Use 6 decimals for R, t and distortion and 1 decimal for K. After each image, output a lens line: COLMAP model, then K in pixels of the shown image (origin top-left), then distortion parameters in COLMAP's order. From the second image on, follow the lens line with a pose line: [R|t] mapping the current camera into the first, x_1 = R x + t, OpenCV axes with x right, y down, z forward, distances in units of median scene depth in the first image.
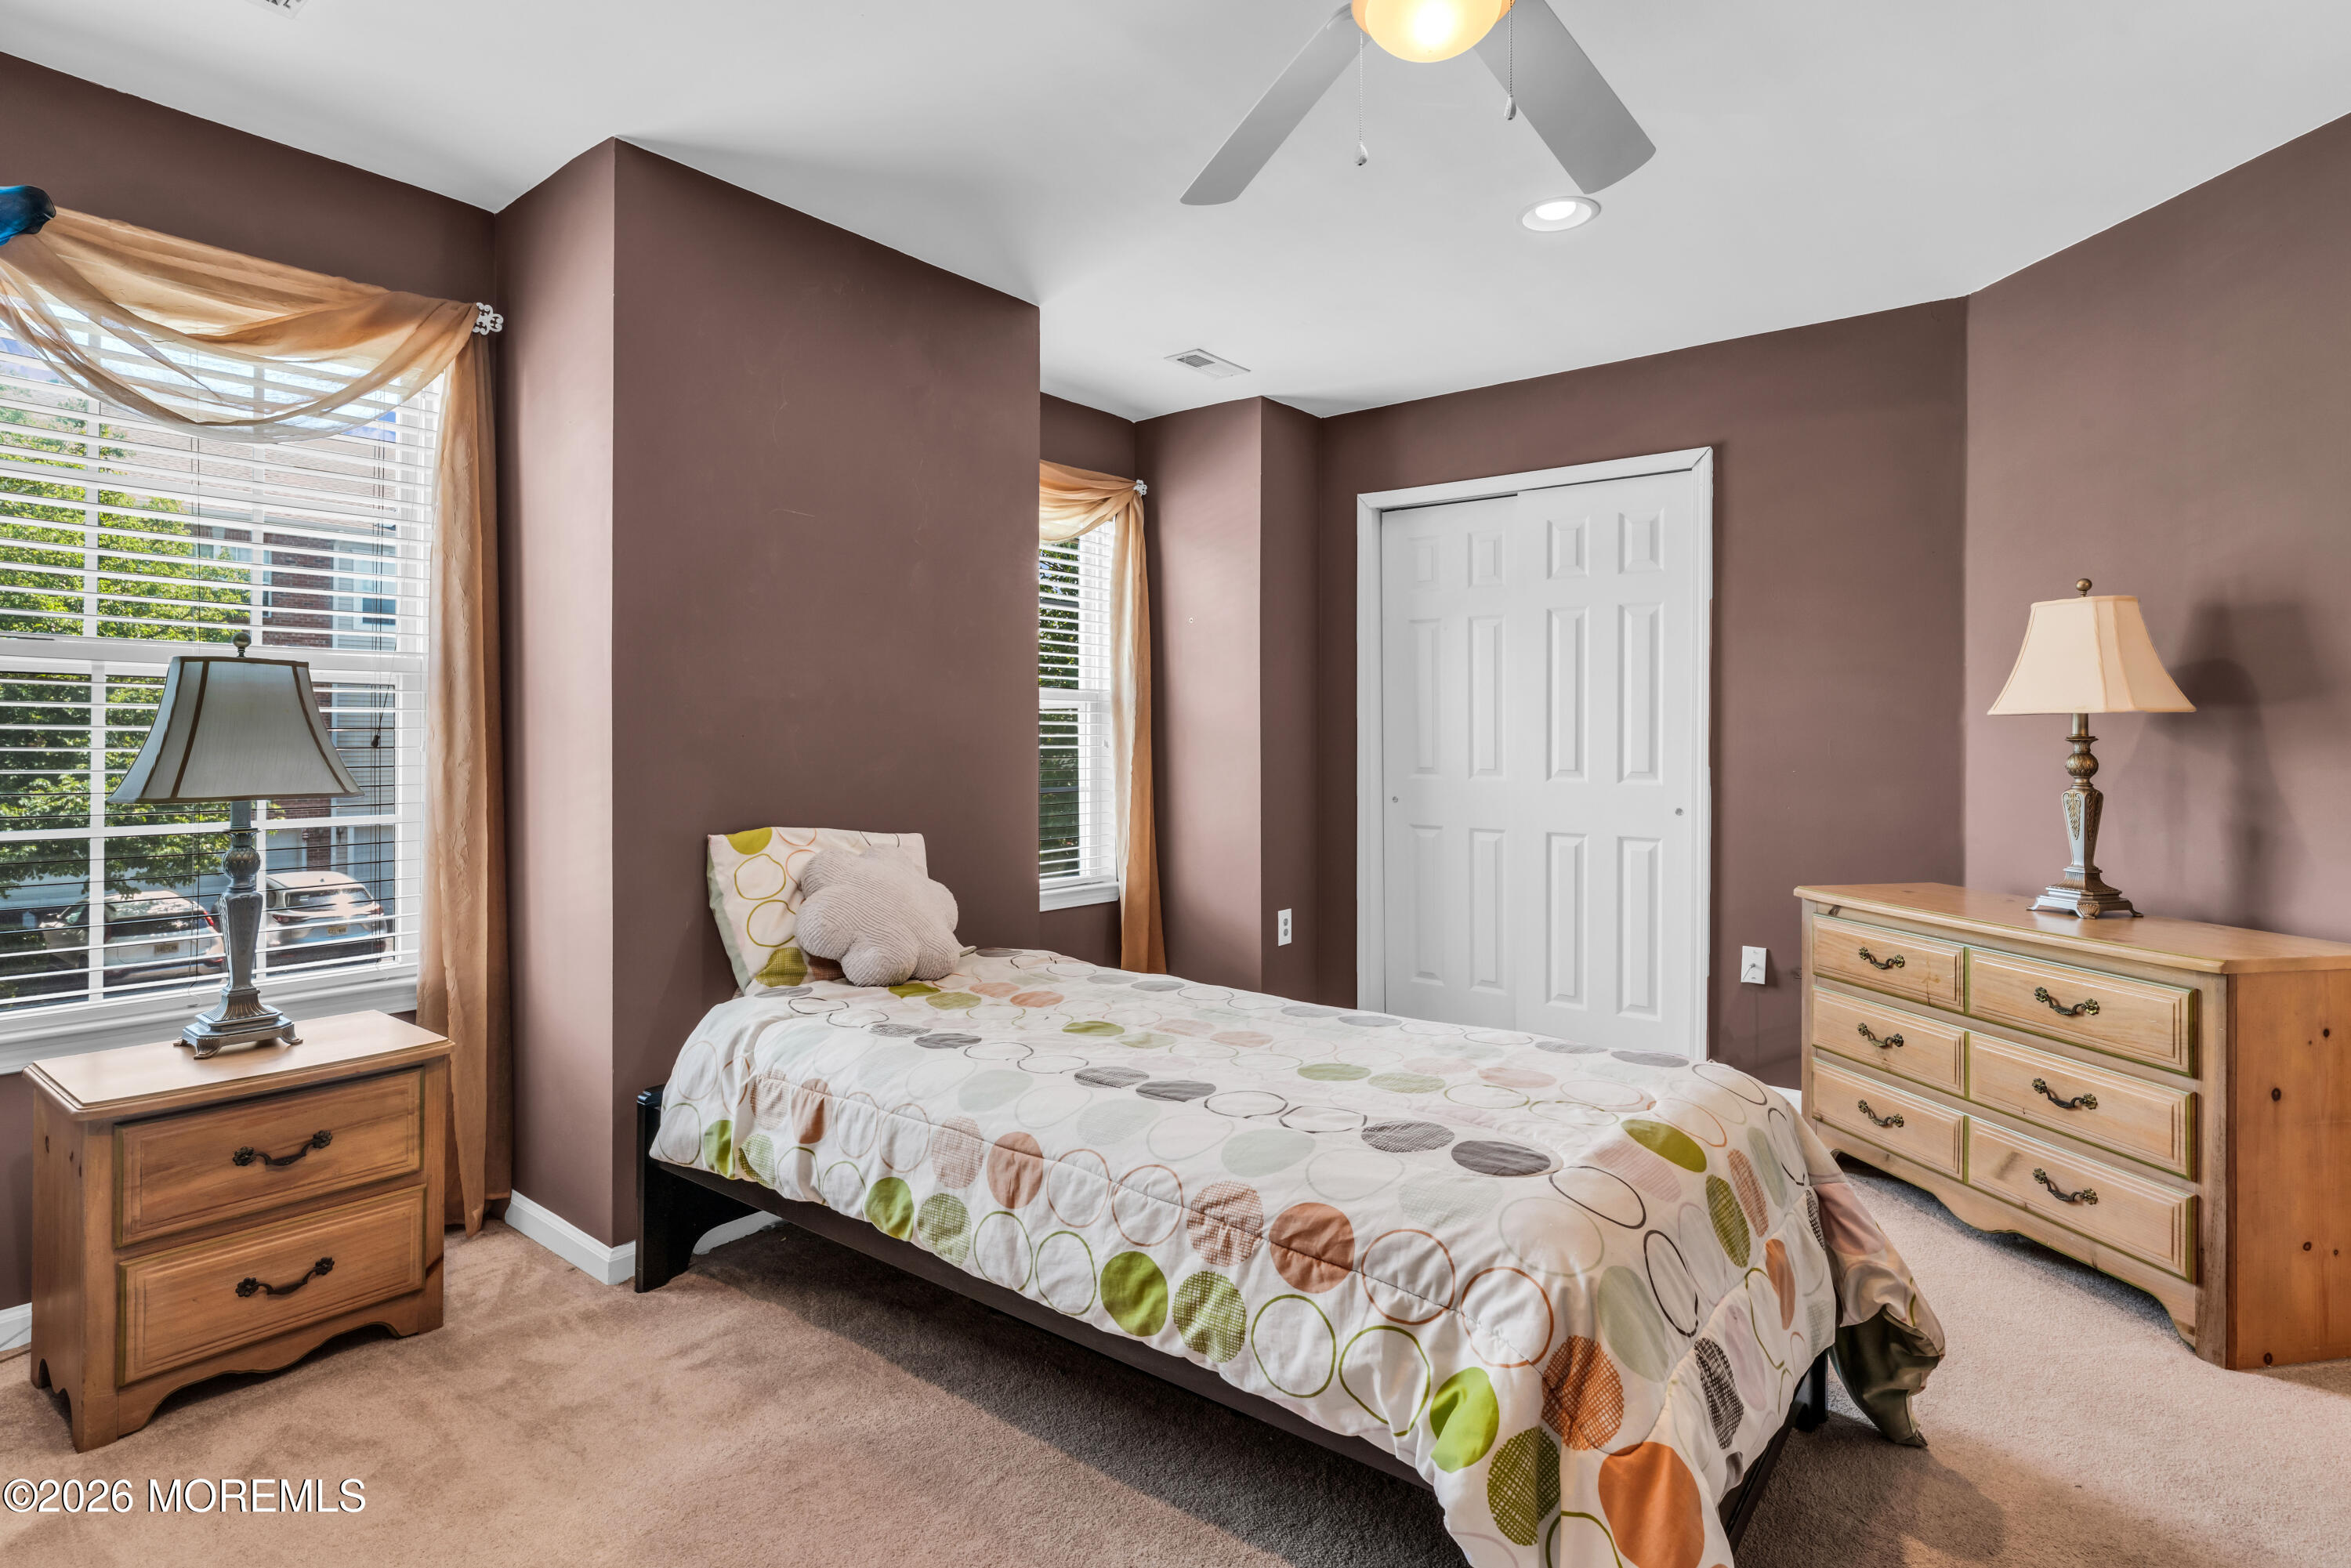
lens RADIAL K [[1189.5, 0, 1199.6], [0, 1189.5, 740.5], [0, 0, 1]] dist [0.003204, -0.000233]
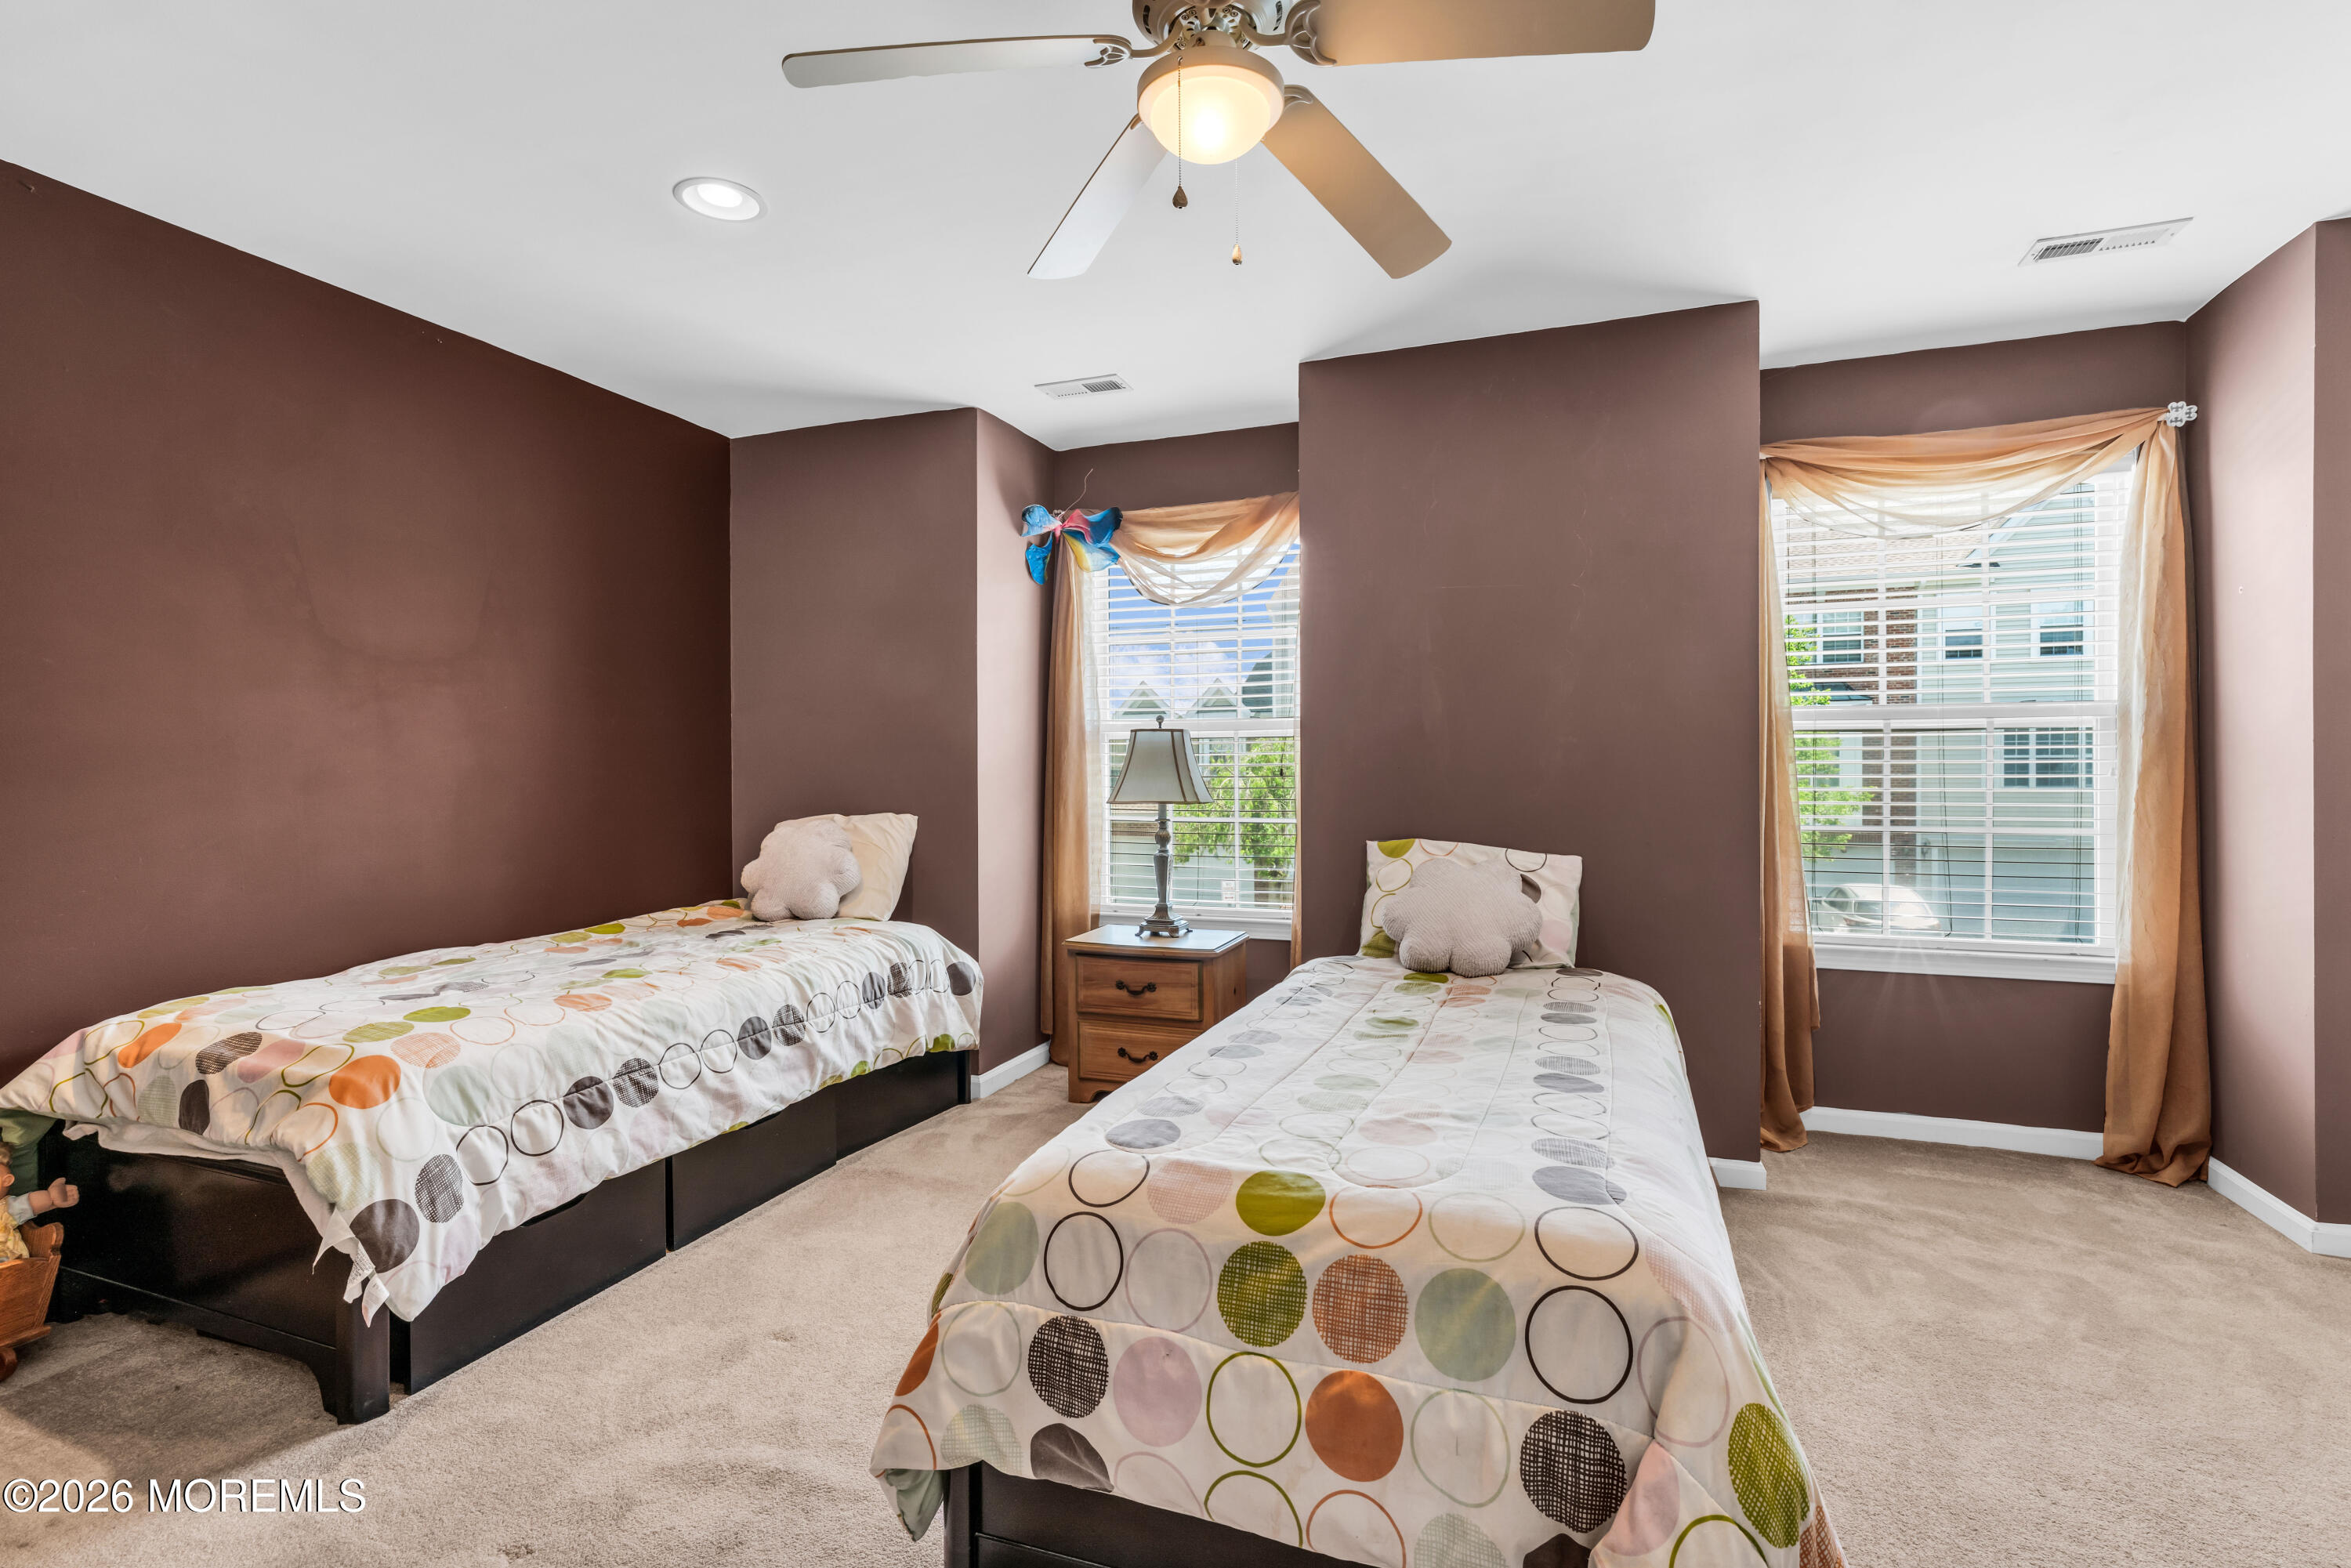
lens RADIAL K [[1115.8, 0, 1169.3], [0, 1115.8, 780.1], [0, 0, 1]] dist [0.003471, 0.000282]
pose [[0.306196, 0.006172, -0.951948, 0.865649], [0.004380, 0.999959, 0.007892, -0.000605], [0.951958, -0.006586, 0.306157, 0.466905]]
